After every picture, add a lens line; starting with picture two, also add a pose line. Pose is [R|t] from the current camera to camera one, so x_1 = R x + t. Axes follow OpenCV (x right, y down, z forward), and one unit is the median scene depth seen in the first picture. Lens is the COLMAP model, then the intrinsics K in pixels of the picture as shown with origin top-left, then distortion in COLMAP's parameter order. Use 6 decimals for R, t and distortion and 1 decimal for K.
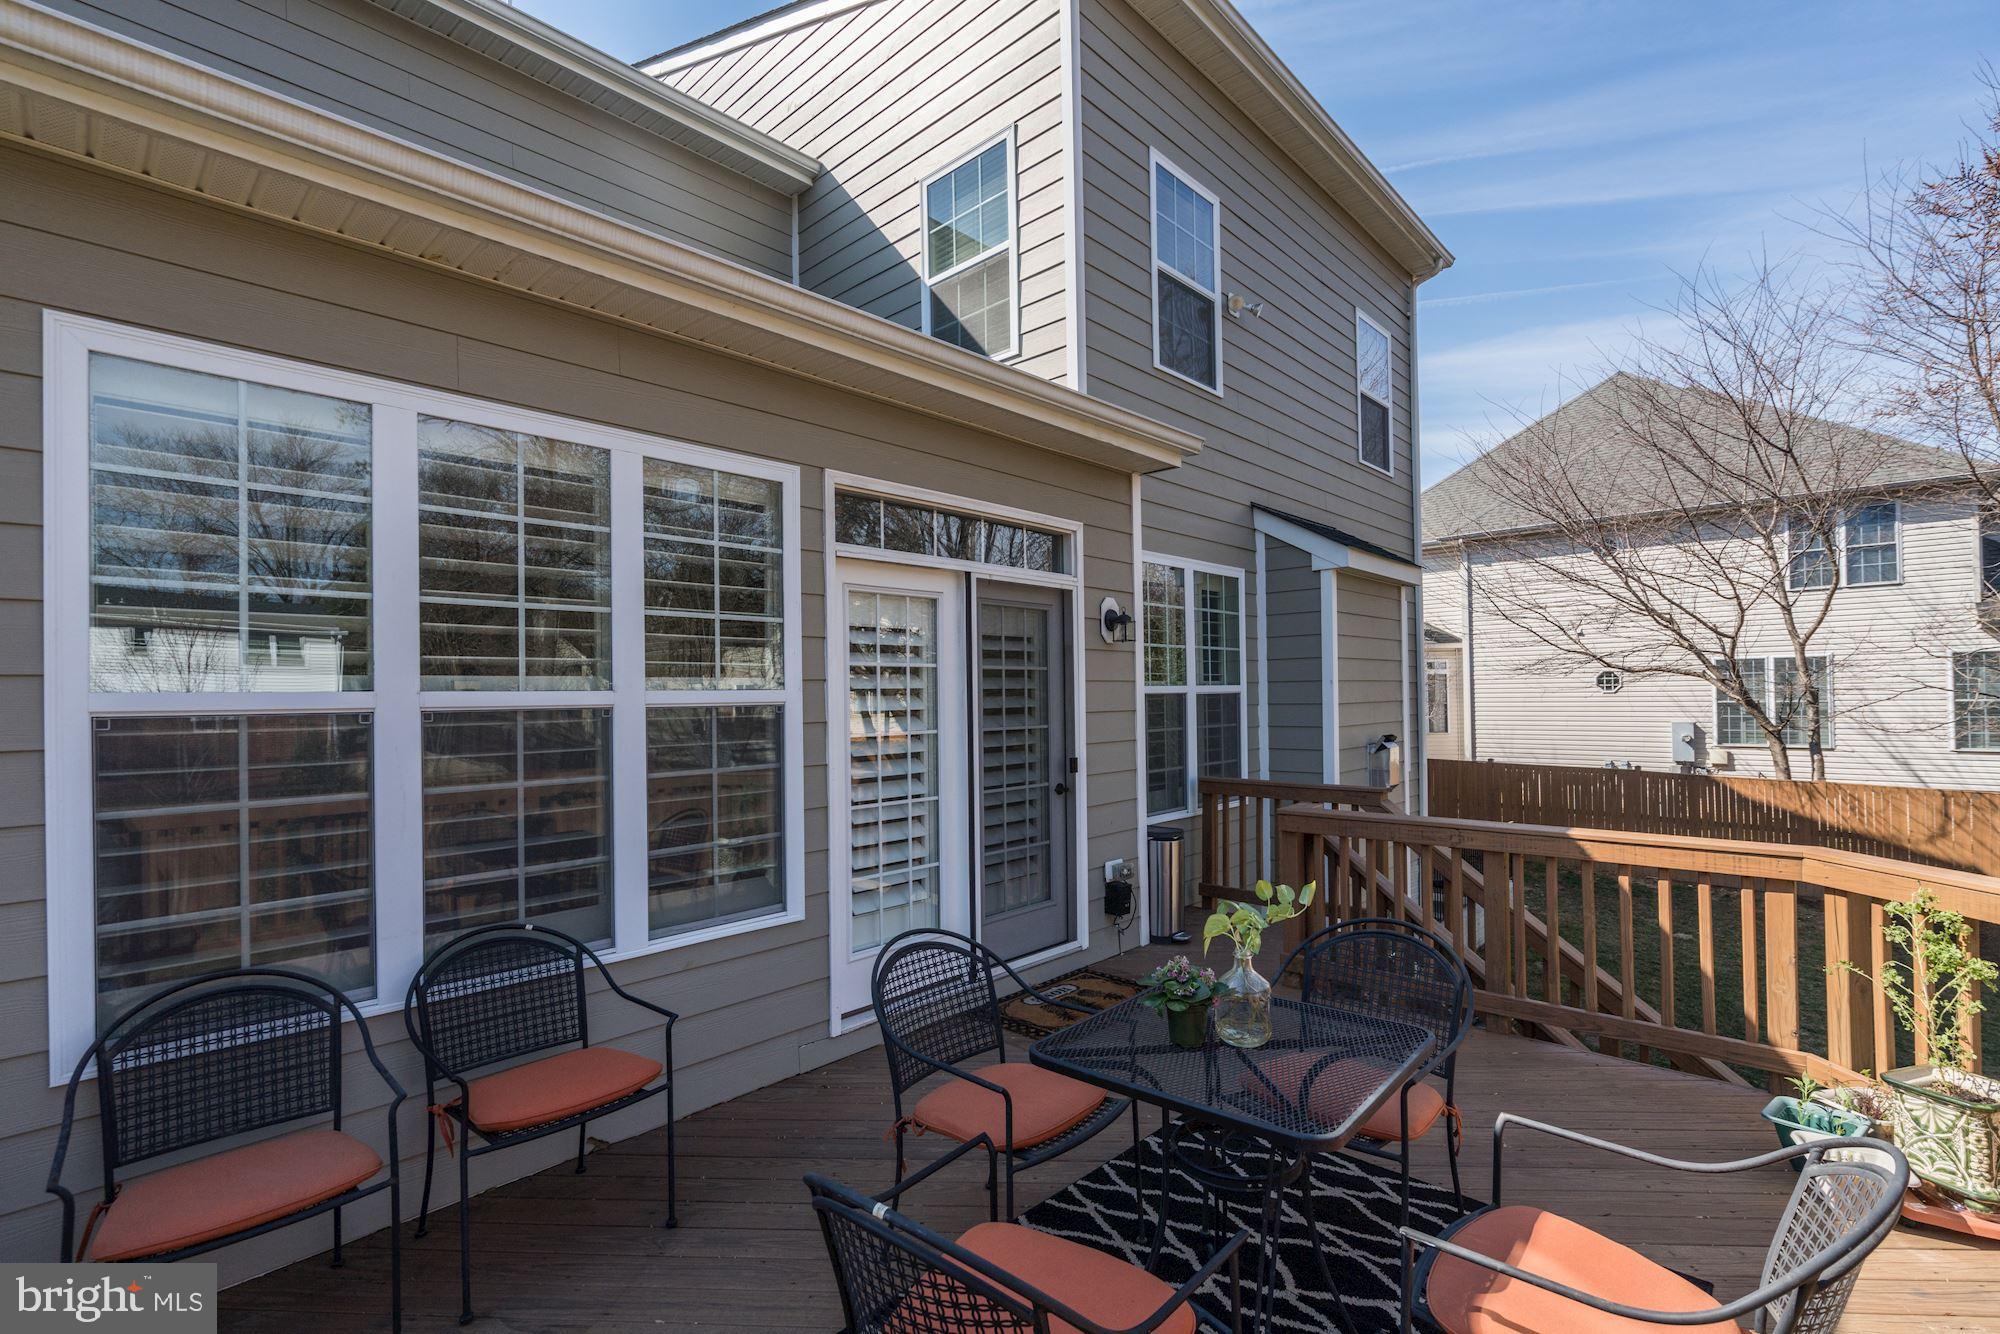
lens RADIAL K [[907.8, 0, 1011.4], [0, 907.8, 673.8], [0, 0, 1]] dist [-0.011514, 0.002699]
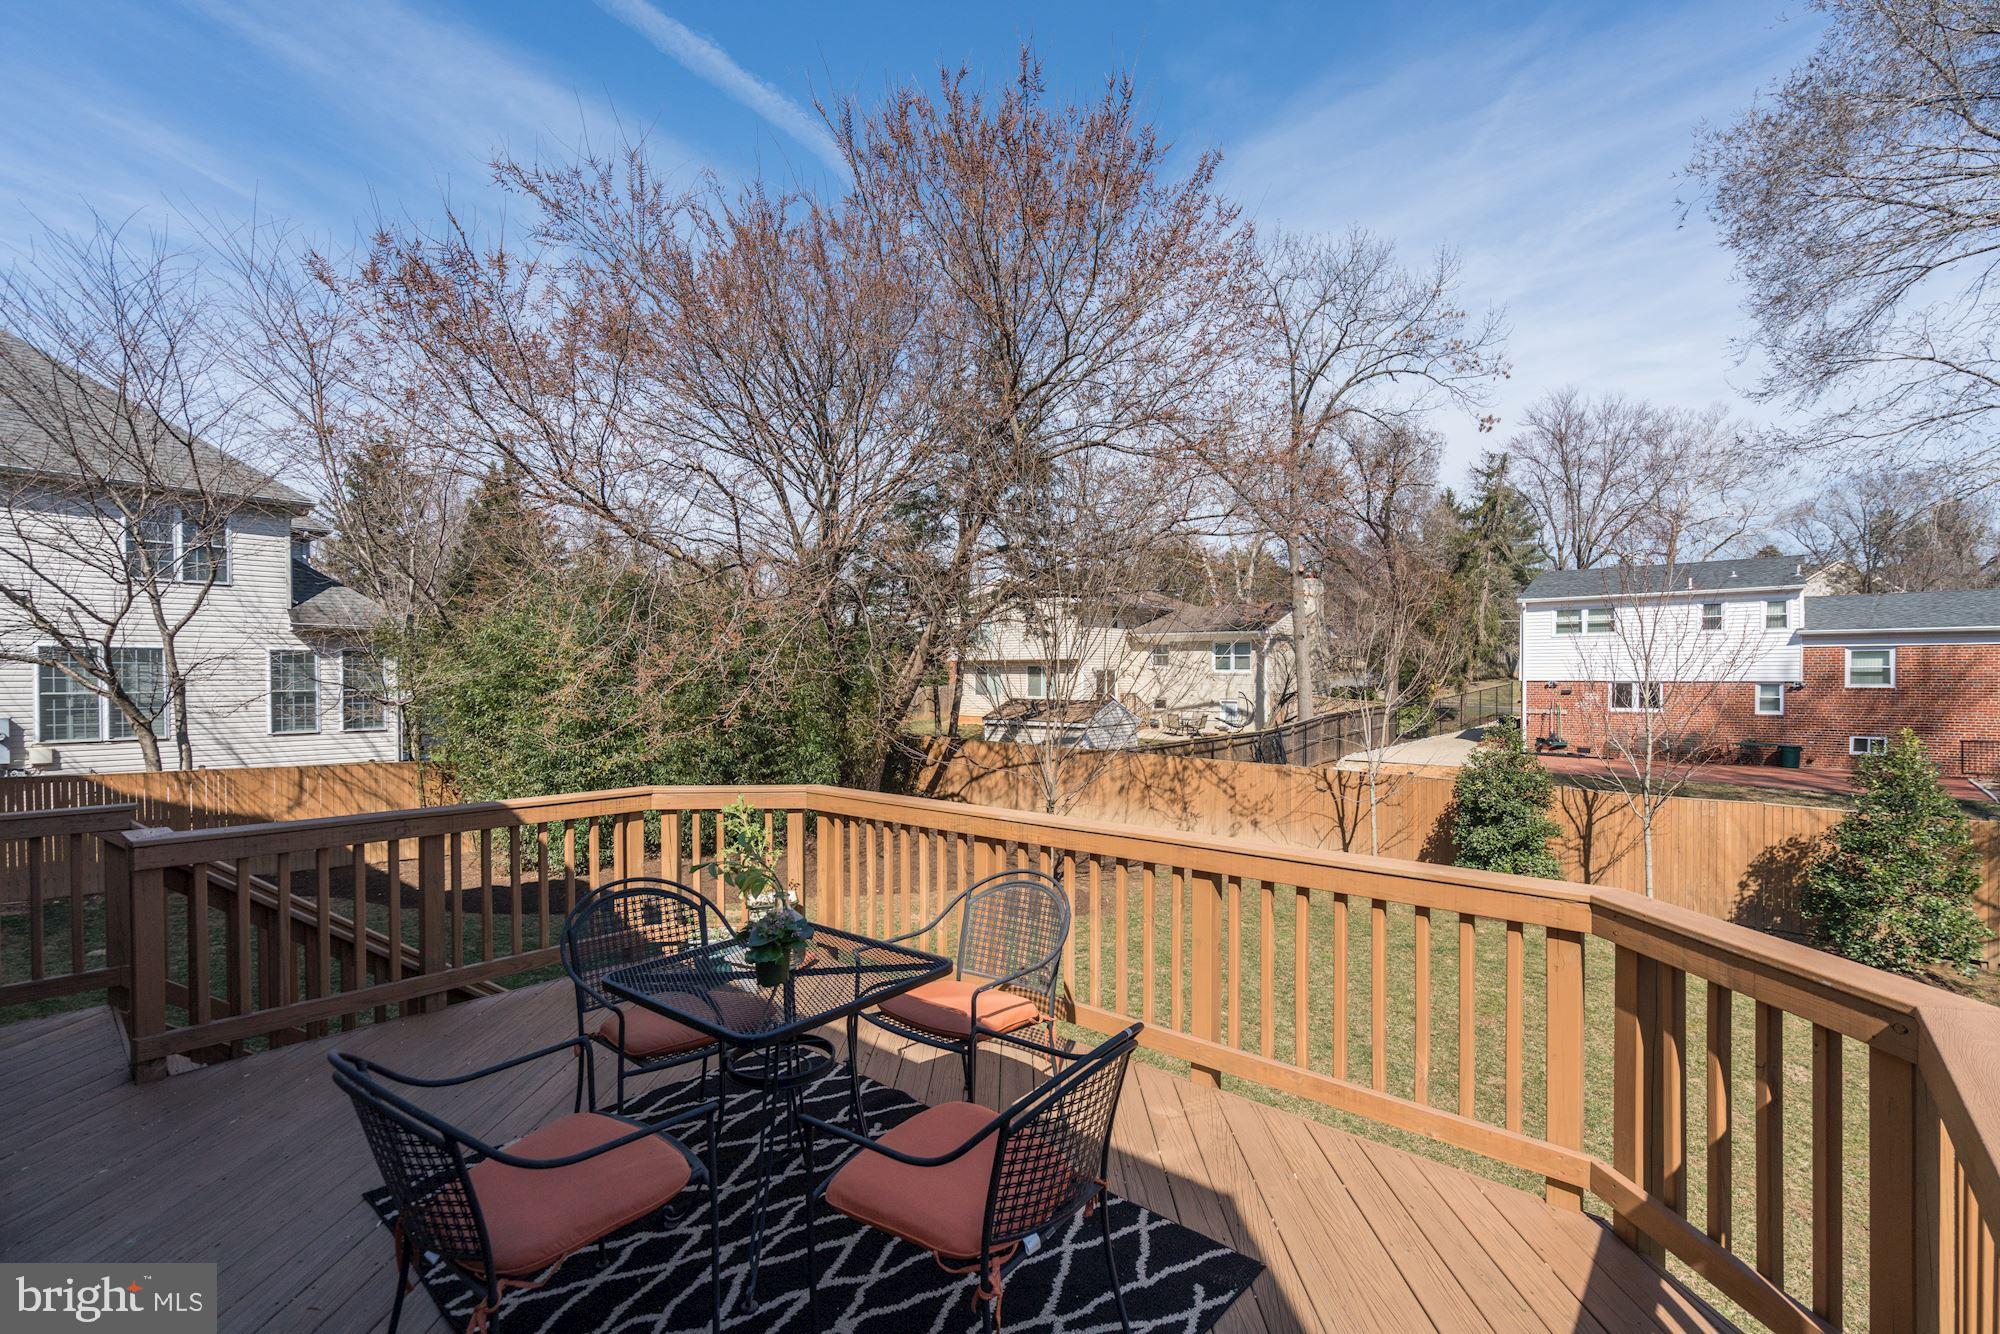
lens RADIAL K [[907.8, 0, 981.0], [0, 907.8, 678.8], [0, 0, 1]] dist [-0.011514, 0.002699]
pose [[-0.017206, 0.010586, 0.999796, -0.315091], [-0.024692, 0.999634, -0.011009, 0.009221], [-0.999547, -0.024876, -0.016939, 0.249246]]
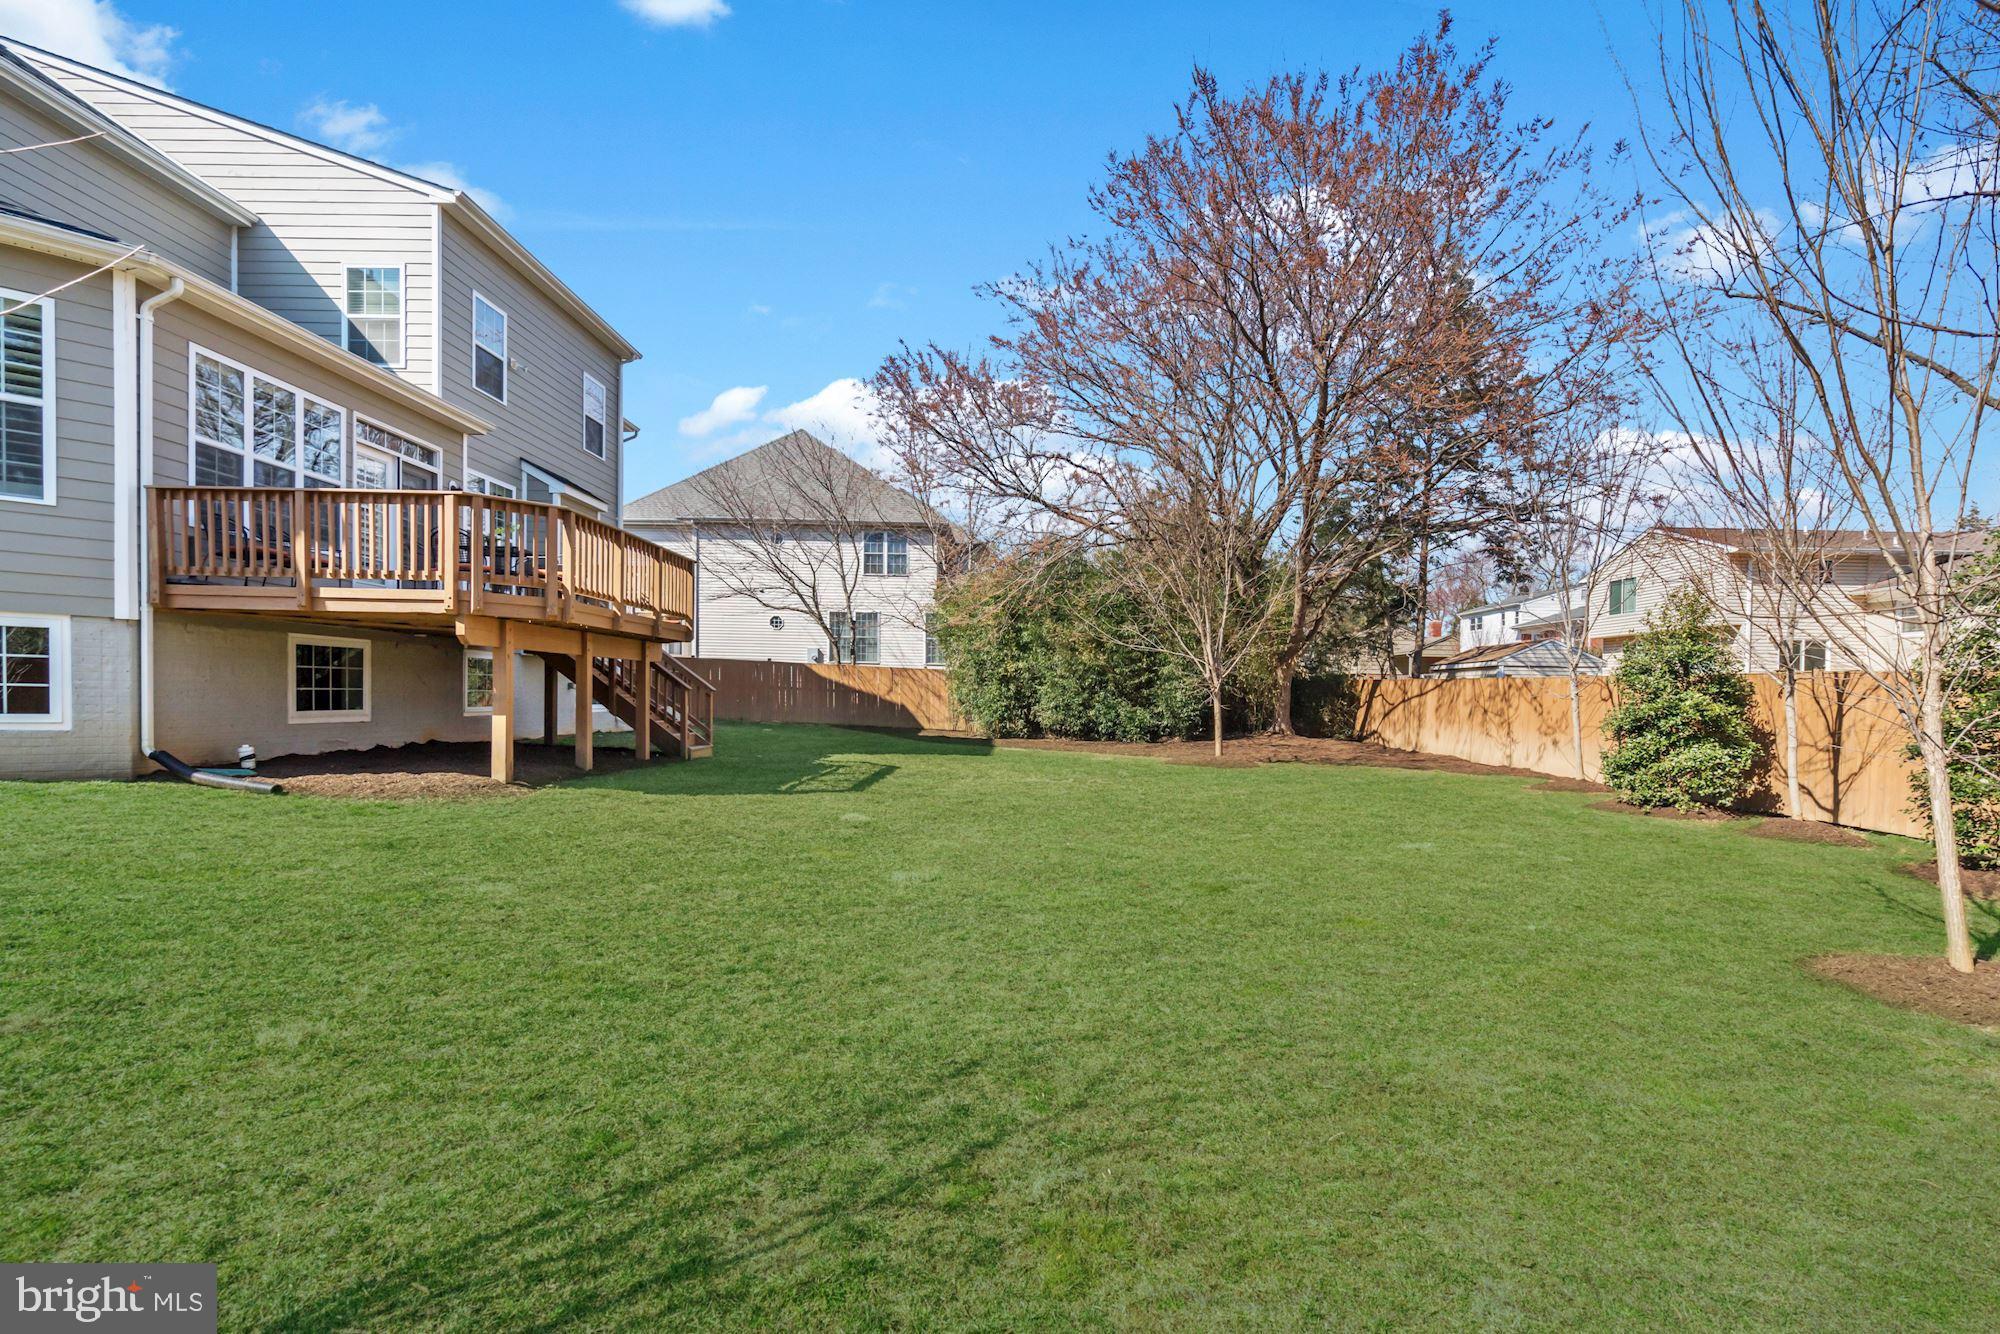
lens RADIAL K [[907.8, 0, 1020.2], [0, 907.8, 735.4], [0, 0, 1]] dist [-0.011514, 0.002699]
pose [[0.740130, 0.001779, 0.672461, -0.314293], [-0.045535, 0.997834, 0.047478, 0.328476], [-0.670920, -0.065760, 0.738608, -1.494066]]
